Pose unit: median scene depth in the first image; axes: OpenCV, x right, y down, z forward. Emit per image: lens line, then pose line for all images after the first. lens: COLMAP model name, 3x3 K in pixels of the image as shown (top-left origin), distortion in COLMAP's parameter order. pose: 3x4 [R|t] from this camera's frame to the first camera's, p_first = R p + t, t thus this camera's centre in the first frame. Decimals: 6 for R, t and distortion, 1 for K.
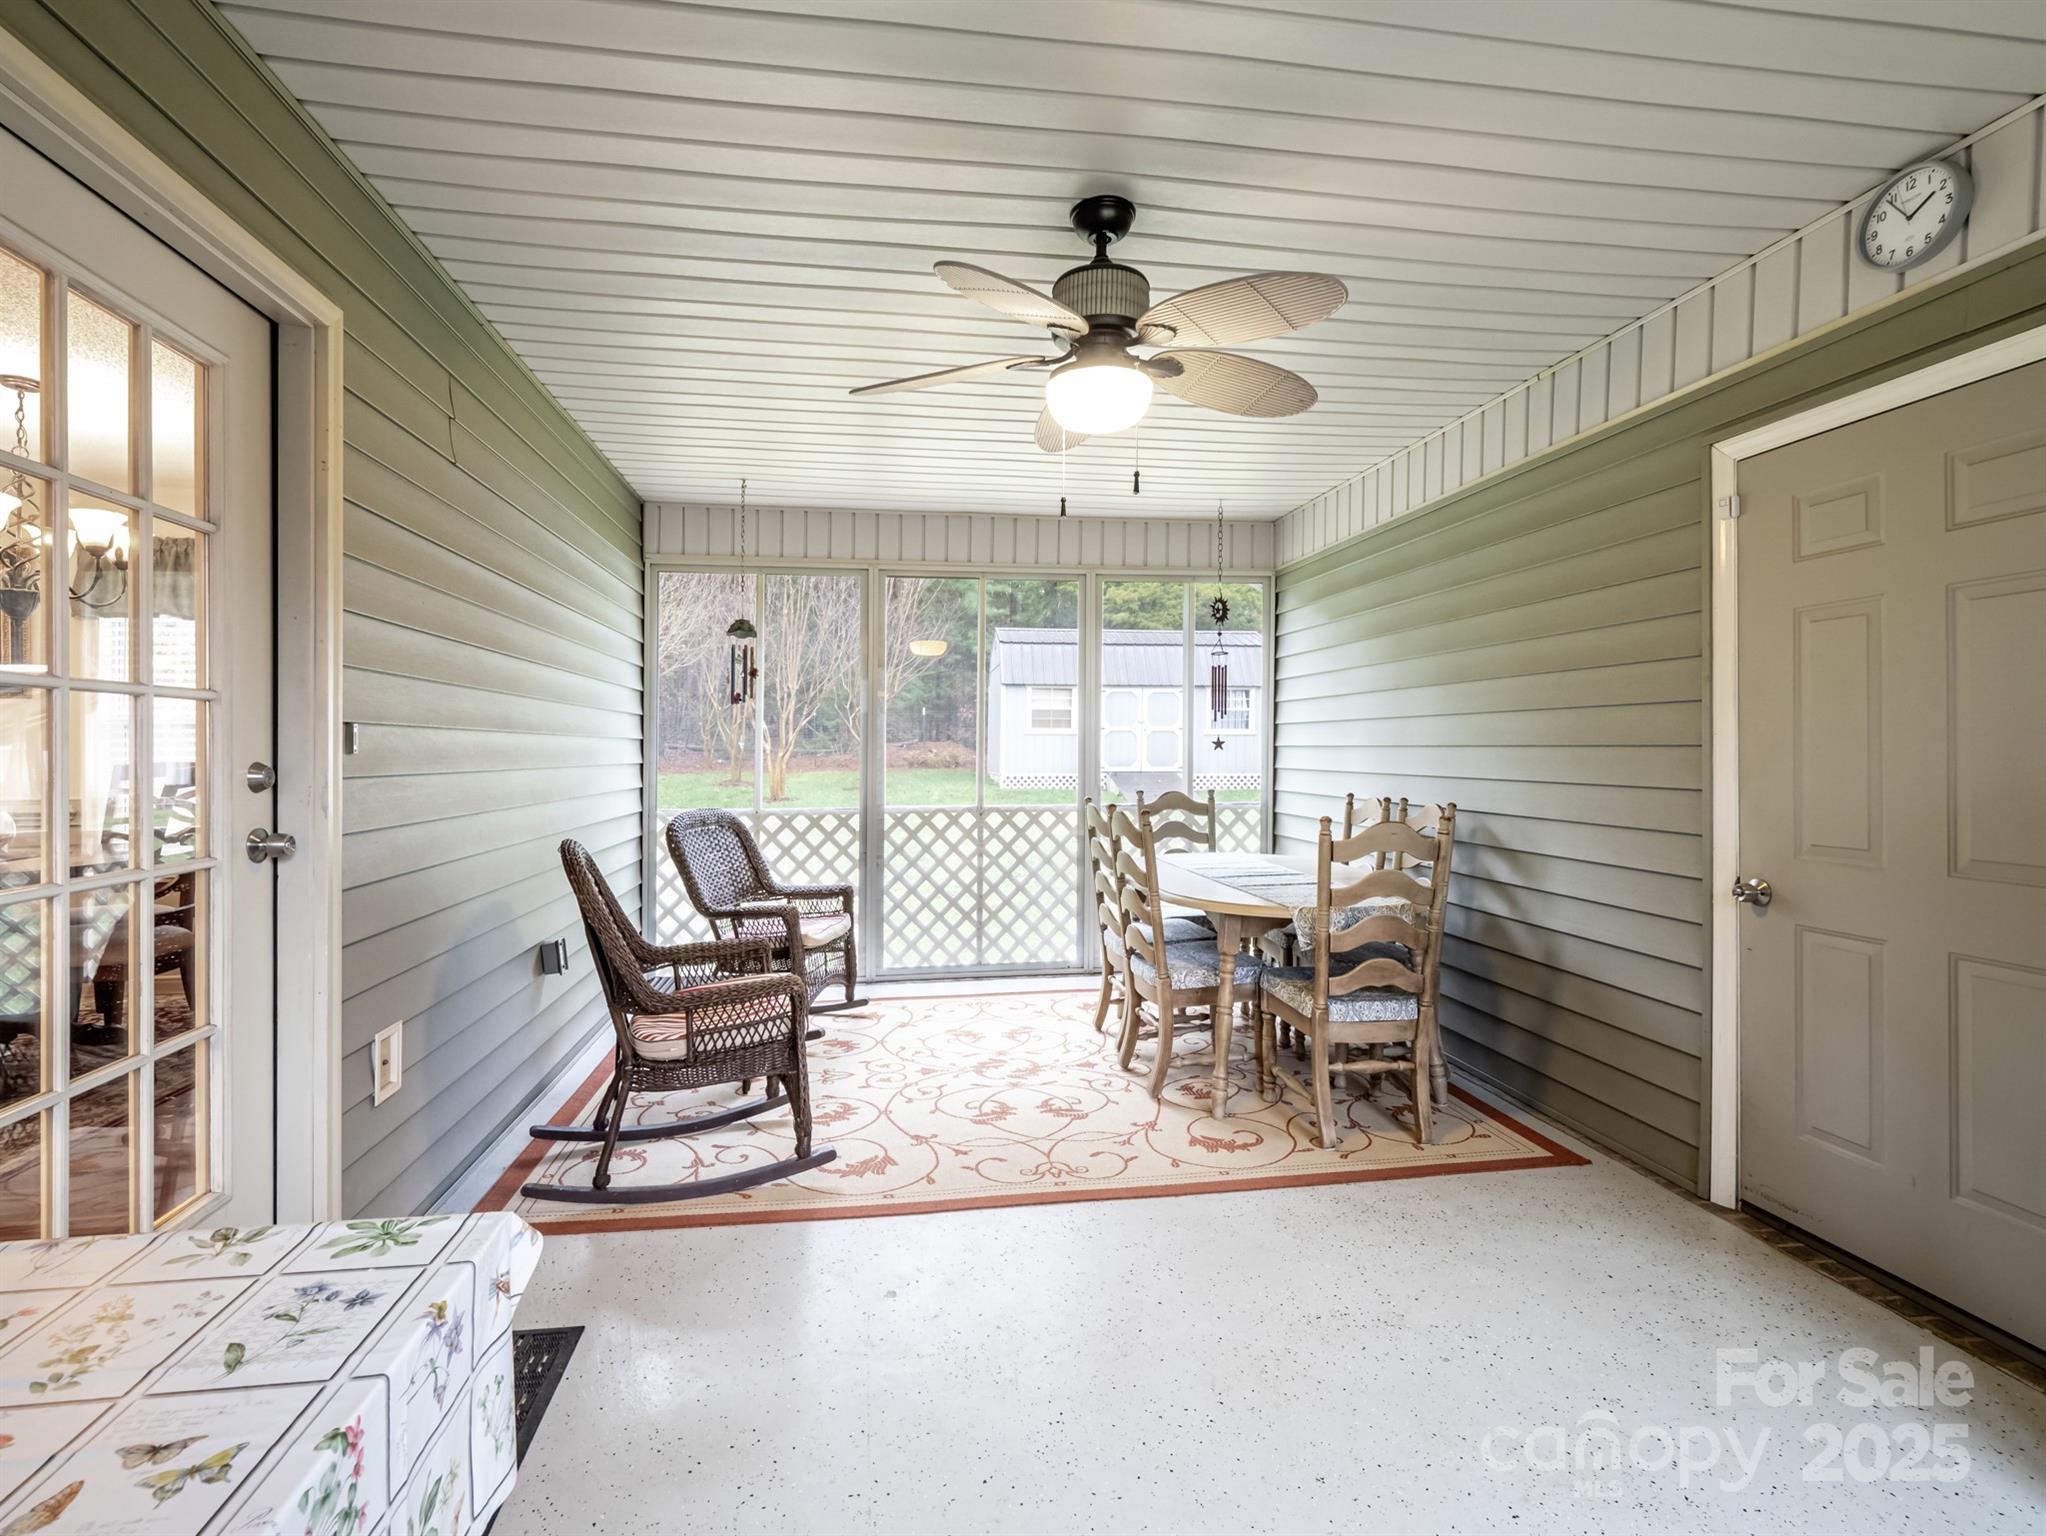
lens RADIAL K [[983.8, 0, 1016.2], [0, 983.8, 762.6], [0, 0, 1]] dist [0.003631, -0.004797]
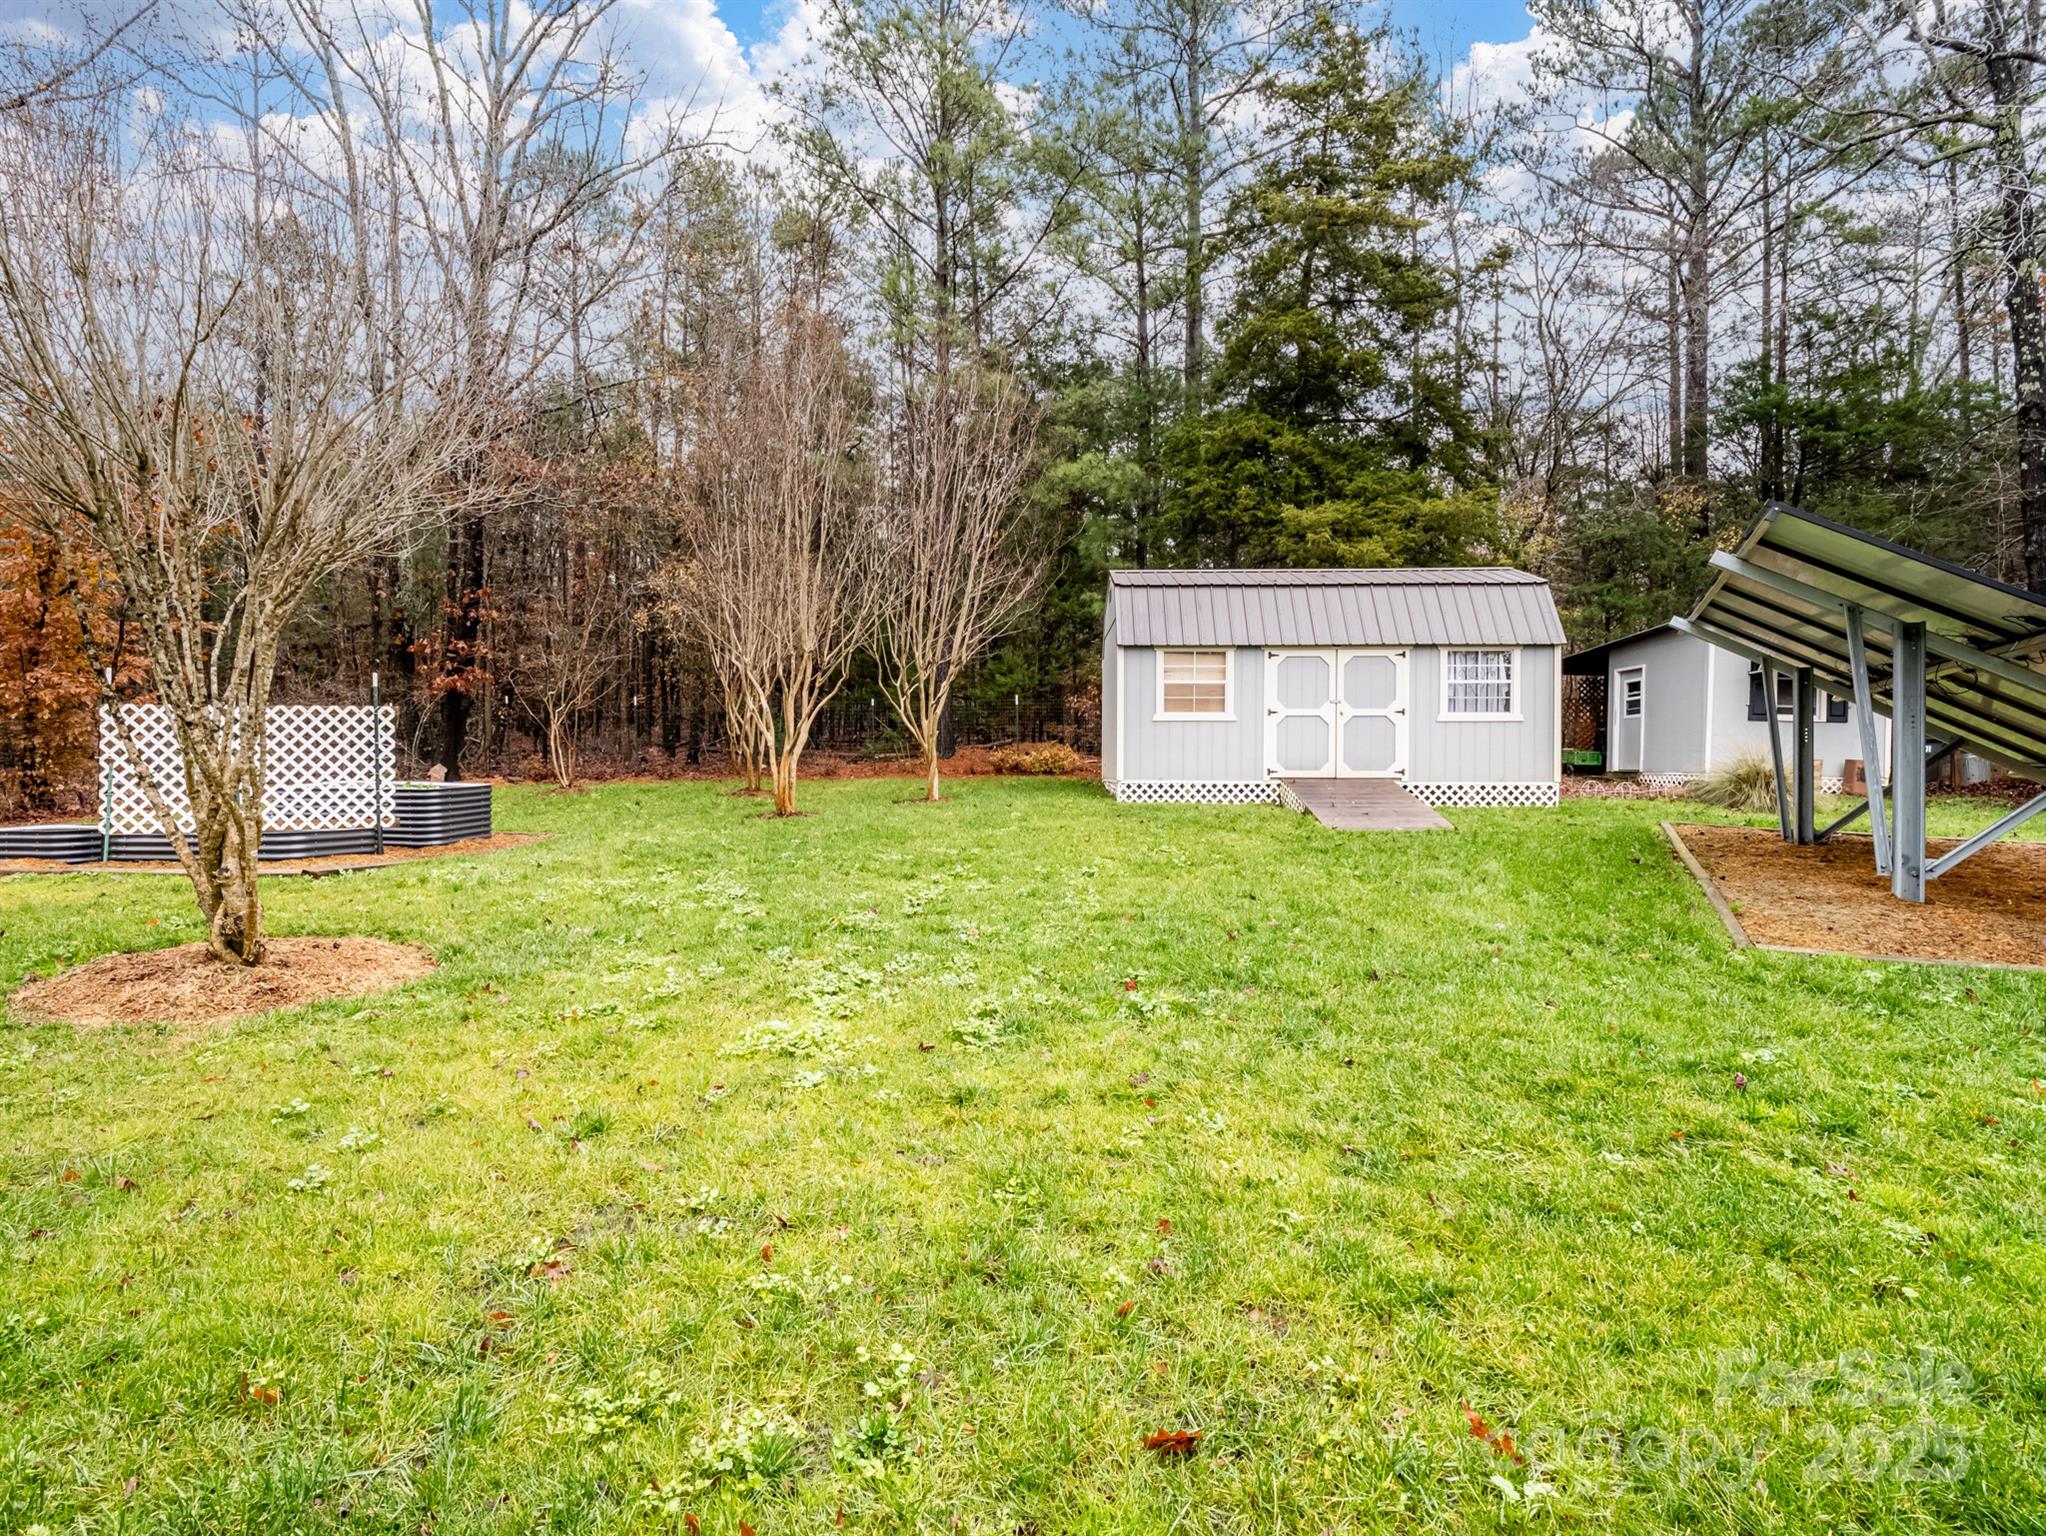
lens RADIAL K [[983.8, 0, 1016.2], [0, 983.8, 762.6], [0, 0, 1]] dist [0.003631, -0.004797]
pose [[0.991604, 0.003838, -0.129254, 0.002713], [-0.006061, 0.999840, -0.016804, 0.010259], [0.129169, 0.017446, 0.991469, 0.310290]]
